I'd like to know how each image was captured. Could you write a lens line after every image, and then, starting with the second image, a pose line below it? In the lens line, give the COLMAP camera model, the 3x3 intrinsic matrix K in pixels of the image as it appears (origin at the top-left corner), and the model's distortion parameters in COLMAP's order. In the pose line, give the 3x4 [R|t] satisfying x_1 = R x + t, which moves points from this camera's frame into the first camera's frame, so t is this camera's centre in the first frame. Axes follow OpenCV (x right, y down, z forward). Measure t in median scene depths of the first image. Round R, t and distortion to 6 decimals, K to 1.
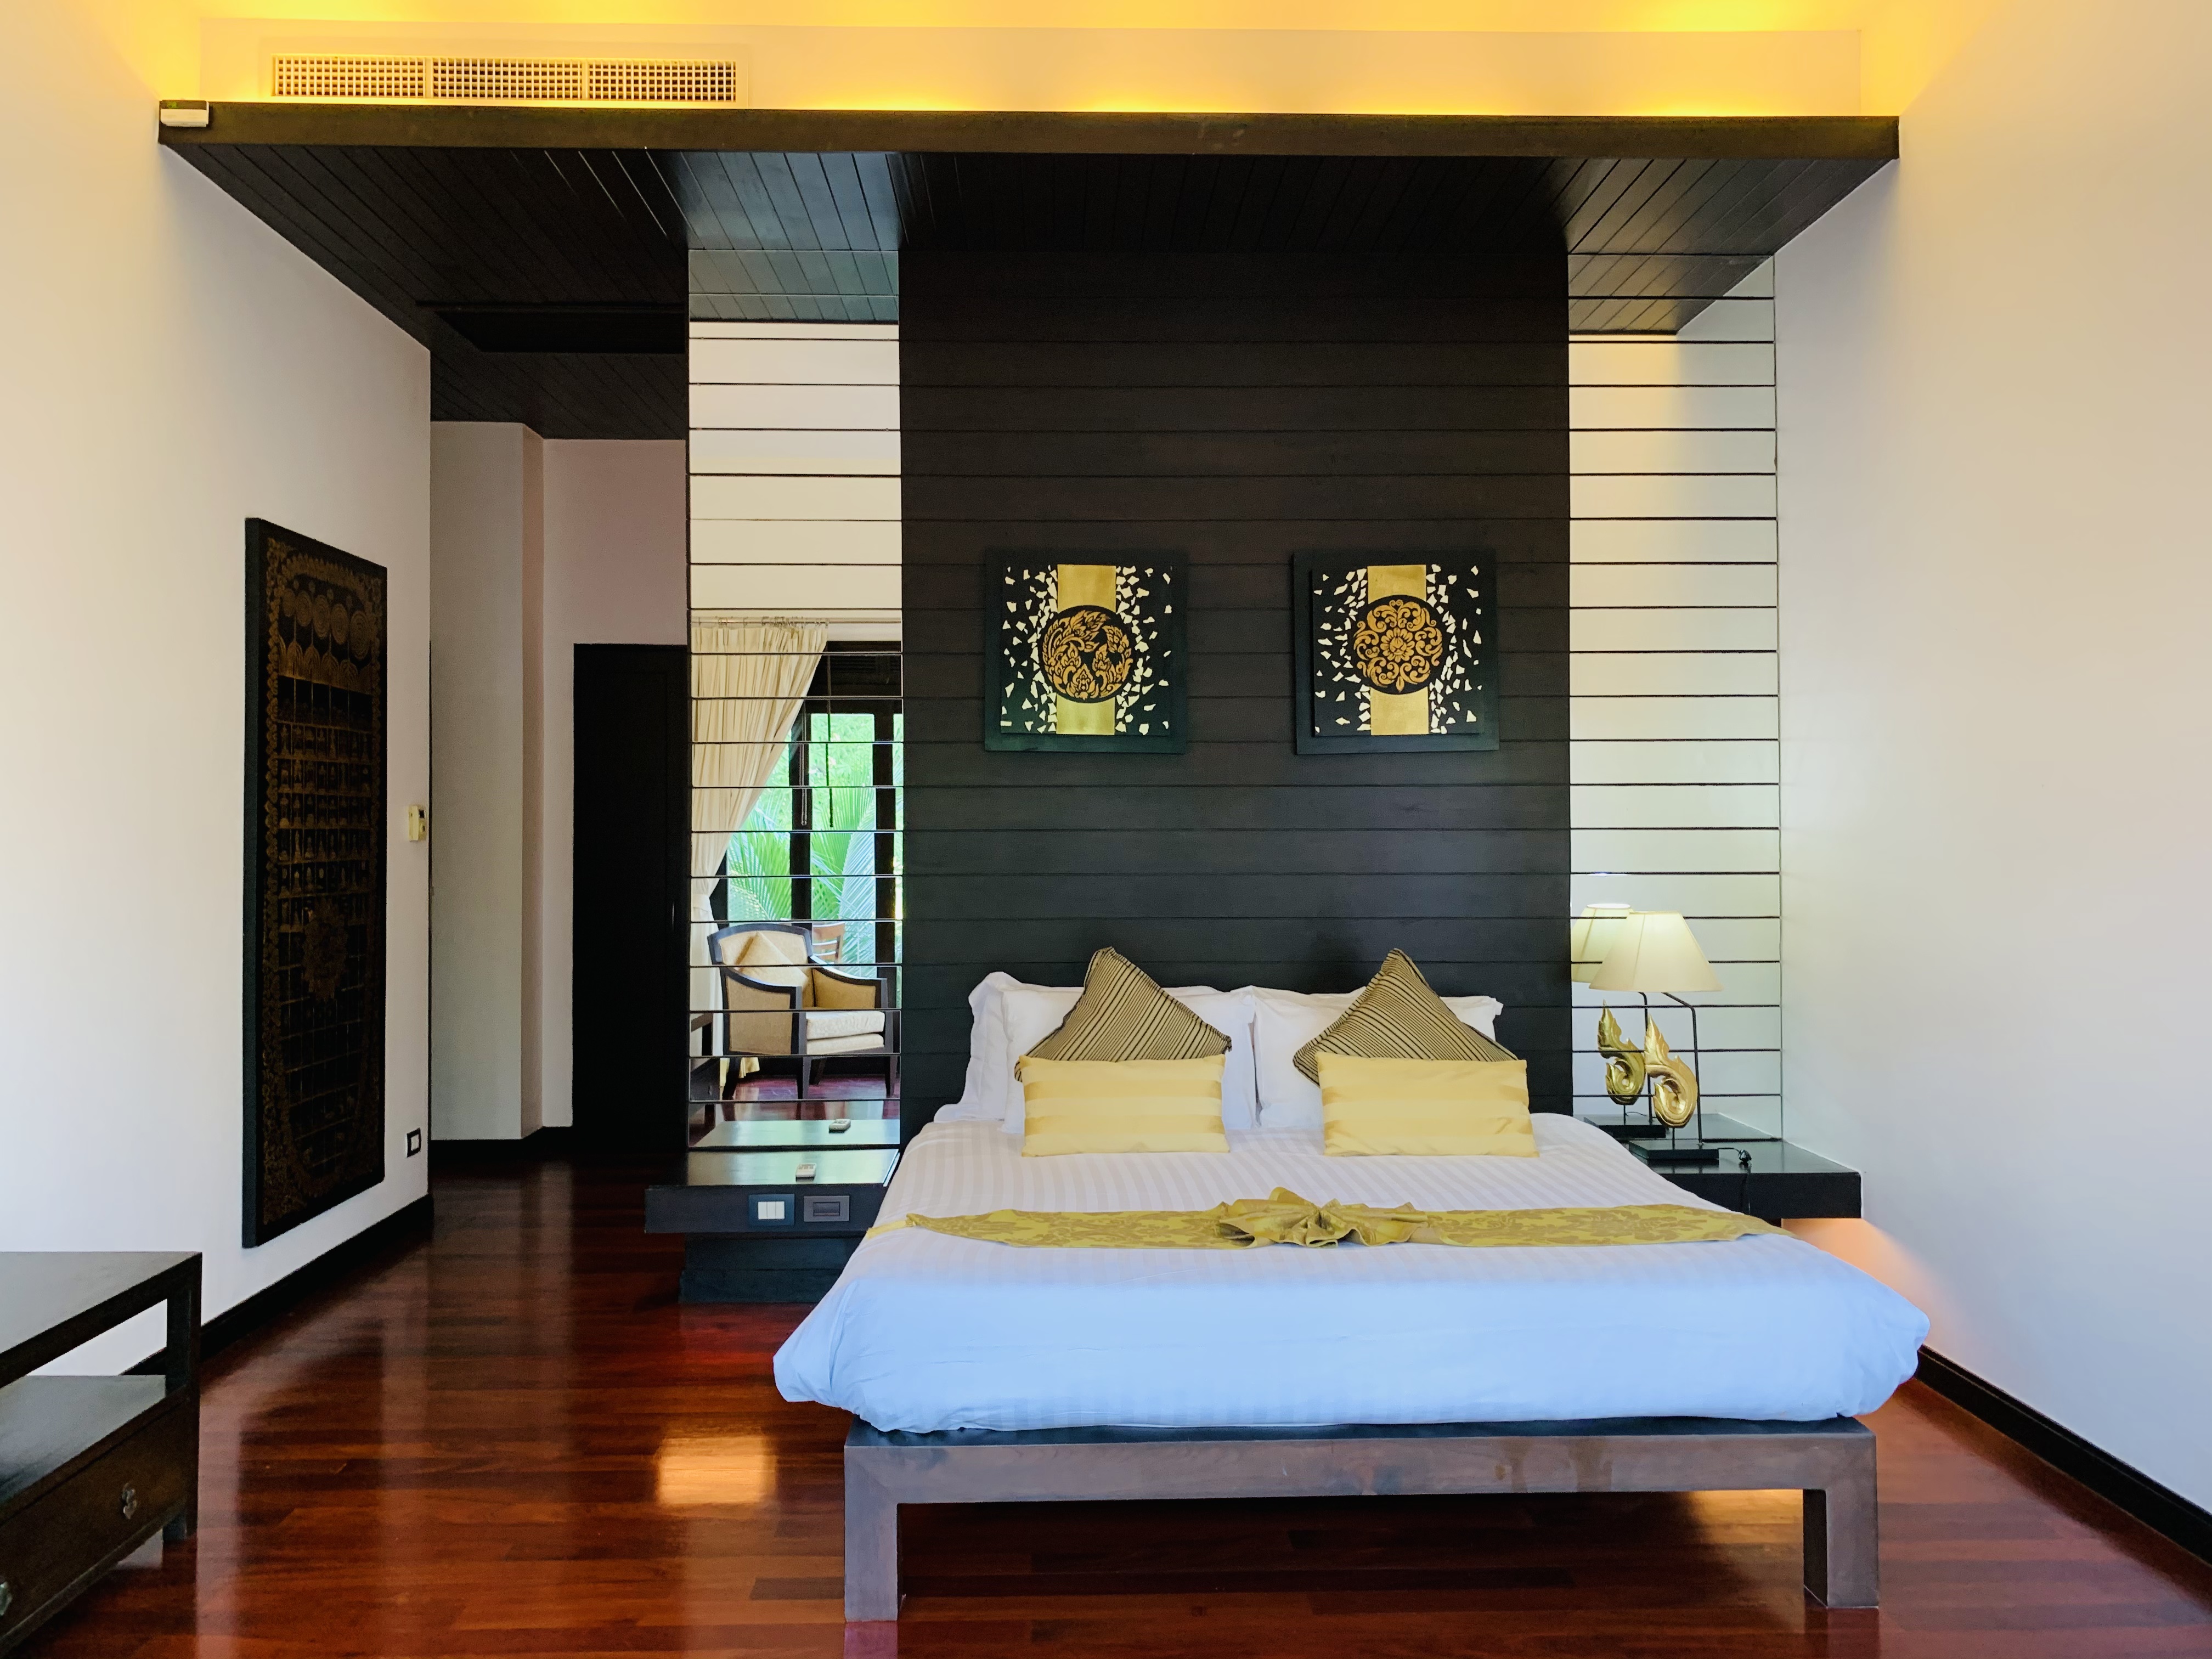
lens RADIAL K [[1665.4, 0, 1081.6], [0, 1665.4, 810.8], [0, 0, 1]] dist [0.169629, -0.505709]
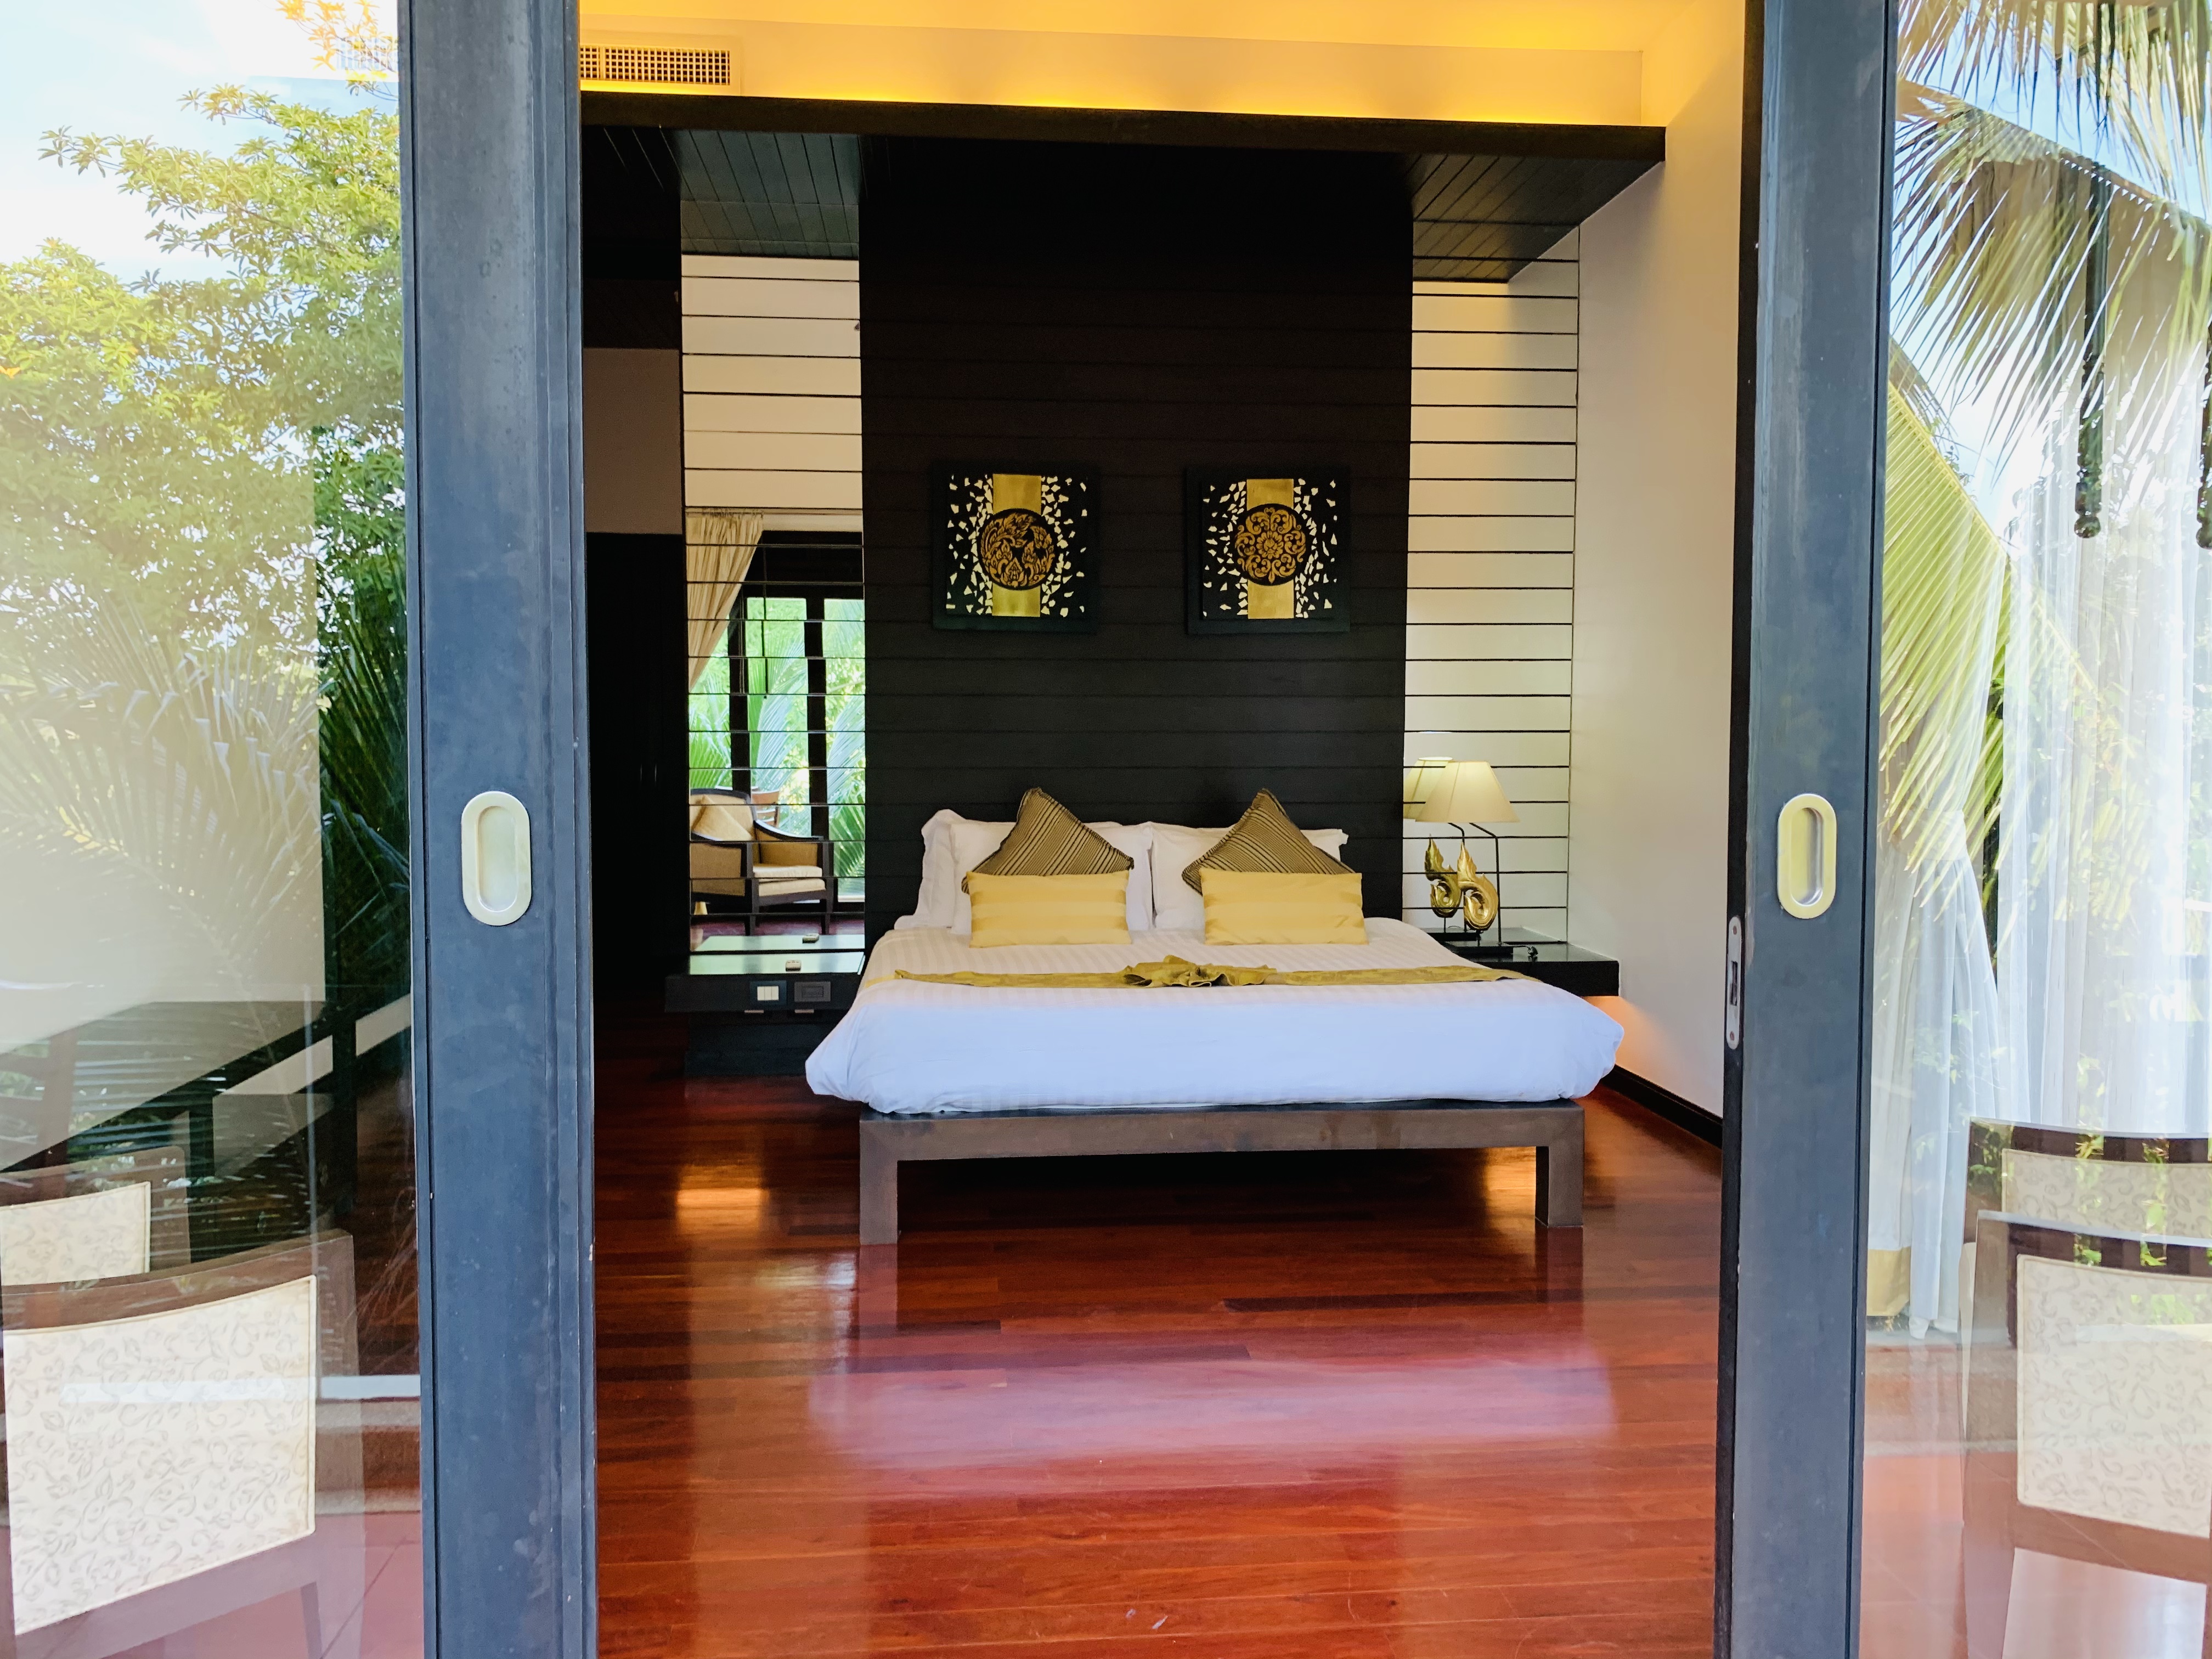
lens RADIAL K [[1665.4, 0, 1081.6], [0, 1665.4, 810.8], [0, 0, 1]] dist [0.169629, -0.505709]
pose [[0.998026, 0.001116, 0.062793, -0.026470], [-0.005228, 0.997848, 0.065360, 0.016119], [-0.062585, -0.065559, 0.995884, -0.227537]]
